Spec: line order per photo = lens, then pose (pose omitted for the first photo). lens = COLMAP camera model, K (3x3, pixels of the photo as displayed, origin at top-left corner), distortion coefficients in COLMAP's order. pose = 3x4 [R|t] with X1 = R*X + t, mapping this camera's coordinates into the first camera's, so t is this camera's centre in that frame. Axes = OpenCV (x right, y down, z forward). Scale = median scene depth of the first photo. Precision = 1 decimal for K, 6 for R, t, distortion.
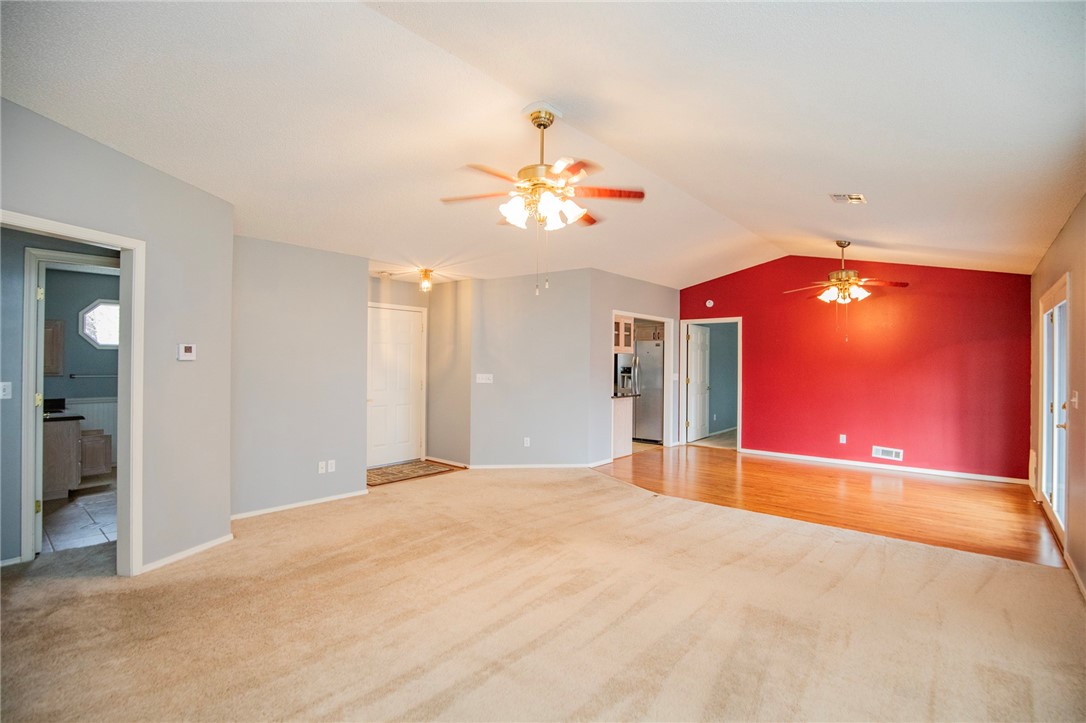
lens RADIAL K [[505.3, 0, 547.6], [0, 505.3, 361.8], [0, 0, 1]] dist [-0.032315, 0.003785]
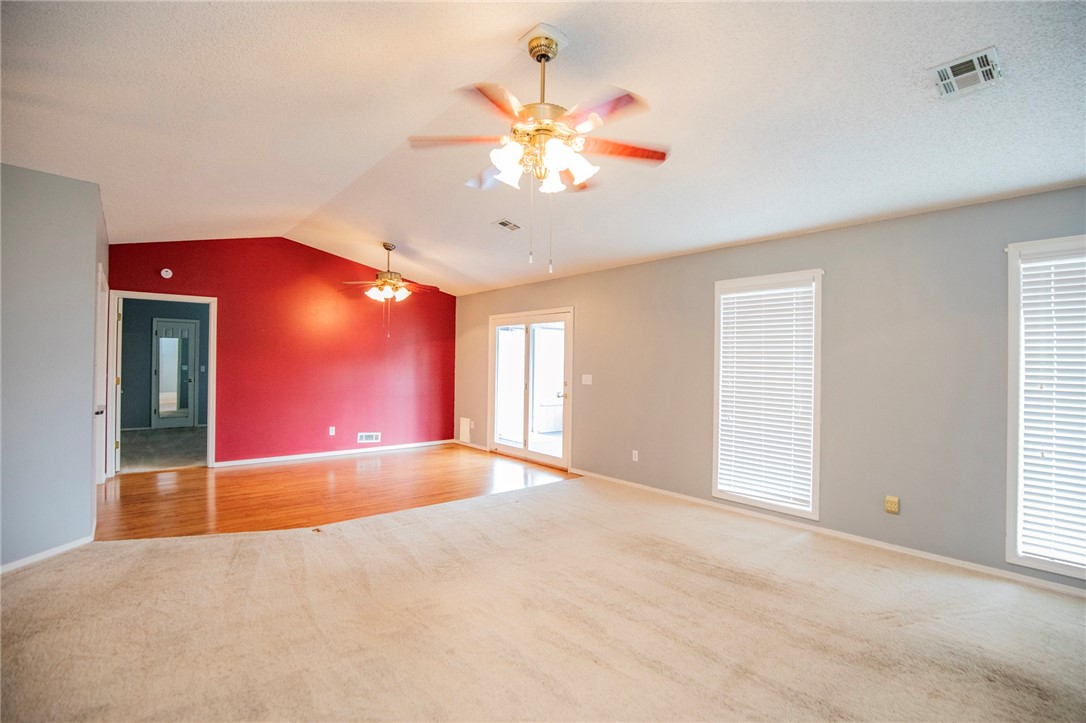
lens RADIAL K [[505.3, 0, 562.5], [0, 505.3, 358.4], [0, 0, 1]] dist [-0.032315, 0.003785]
pose [[0.158863, 0.002845, 0.987296, -0.413734], [-0.011759, 0.999930, -0.000989, 0.001438], [-0.987231, -0.011452, 0.158886, 0.443853]]
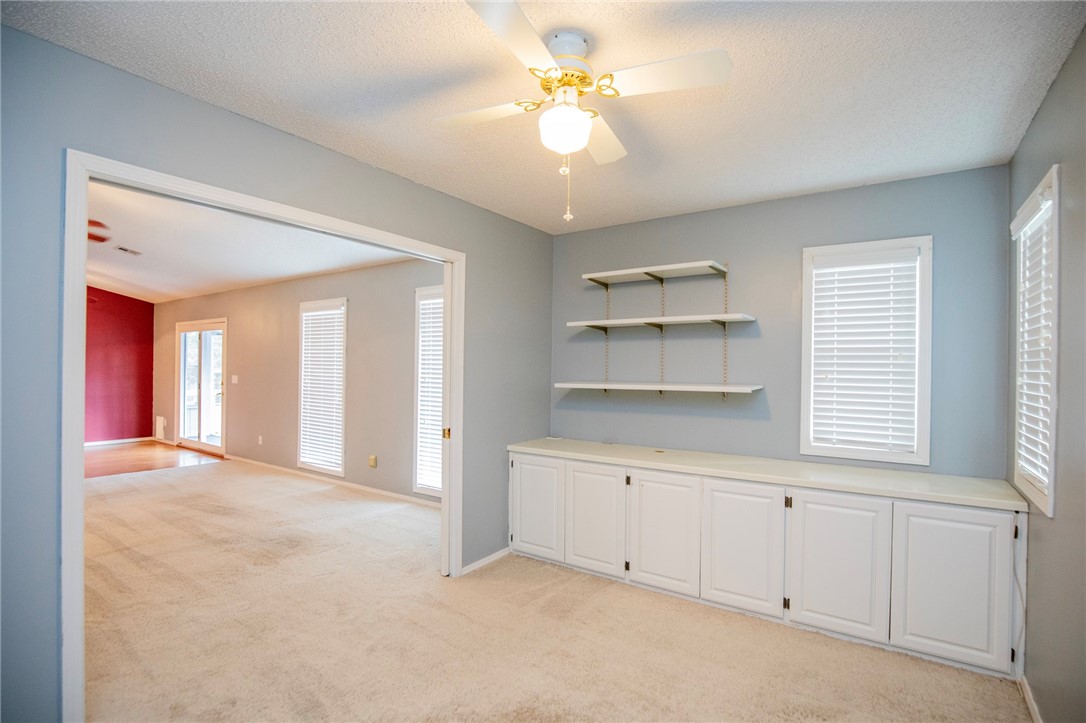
lens RADIAL K [[505.3, 0, 545.1], [0, 505.3, 365.6], [0, 0, 1]] dist [-0.032315, 0.003785]
pose [[-0.100079, -0.001213, 0.994979, -0.673040], [-0.013307, 0.999911, -0.000119, -0.000112], [-0.994890, -0.013252, -0.100086, -0.069466]]
